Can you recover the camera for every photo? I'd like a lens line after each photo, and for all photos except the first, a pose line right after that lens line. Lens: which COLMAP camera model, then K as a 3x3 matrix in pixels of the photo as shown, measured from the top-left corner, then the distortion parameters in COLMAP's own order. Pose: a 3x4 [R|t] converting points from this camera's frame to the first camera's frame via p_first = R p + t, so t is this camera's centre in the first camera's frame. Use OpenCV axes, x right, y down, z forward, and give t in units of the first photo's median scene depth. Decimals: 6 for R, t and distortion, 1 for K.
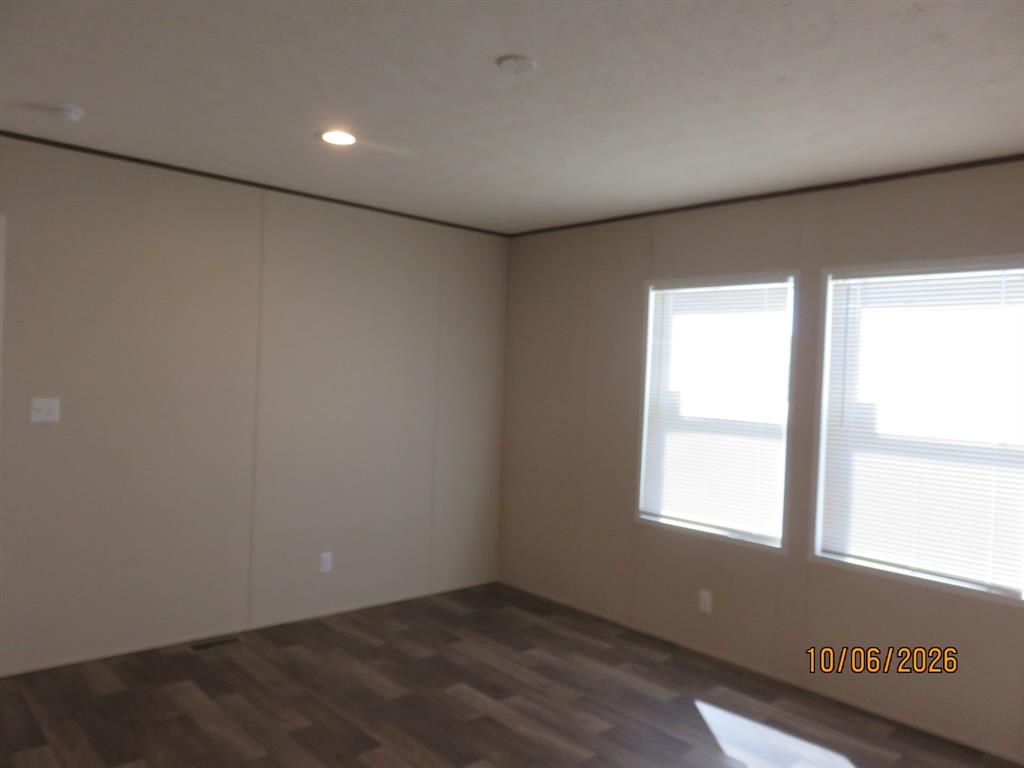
lens RADIAL K [[769.3, 0, 512.0], [0, 769.3, 384.0], [0, 0, 1]] dist [-0.010759, 0.000215]
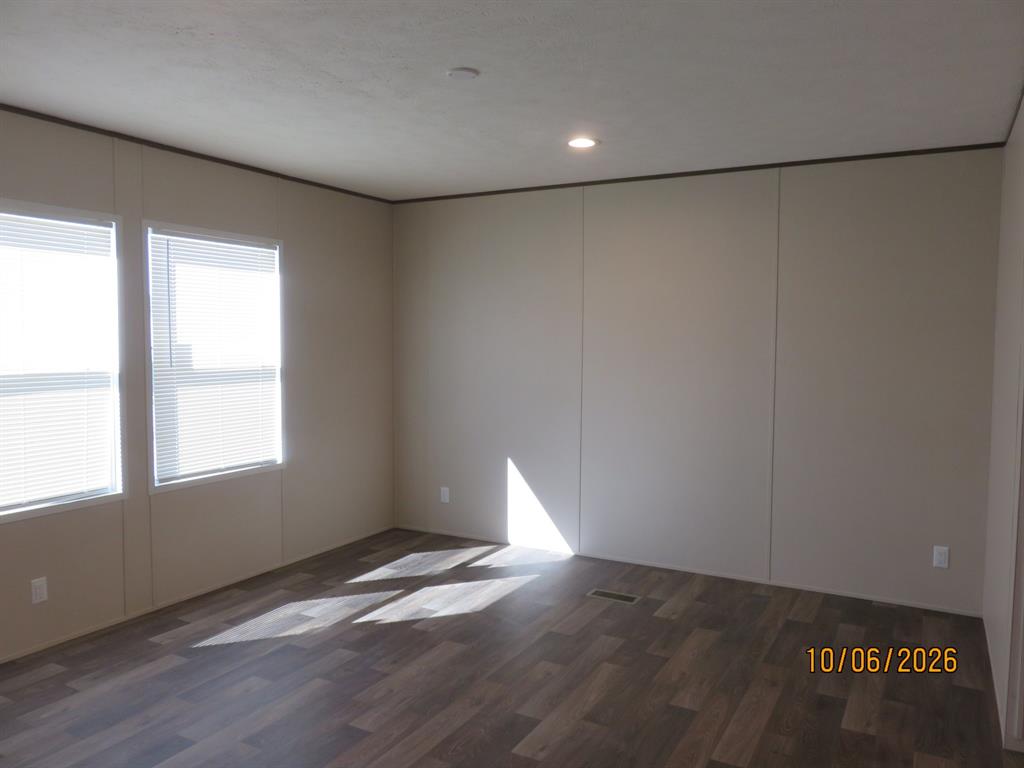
lens RADIAL K [[769.3, 0, 512.0], [0, 769.3, 384.0], [0, 0, 1]] dist [-0.010759, 0.000215]
pose [[-0.323713, -0.107585, 0.940019, -0.820473], [-0.008662, 0.993810, 0.110759, -0.050301], [-0.946116, 0.027711, -0.322641, 0.915843]]
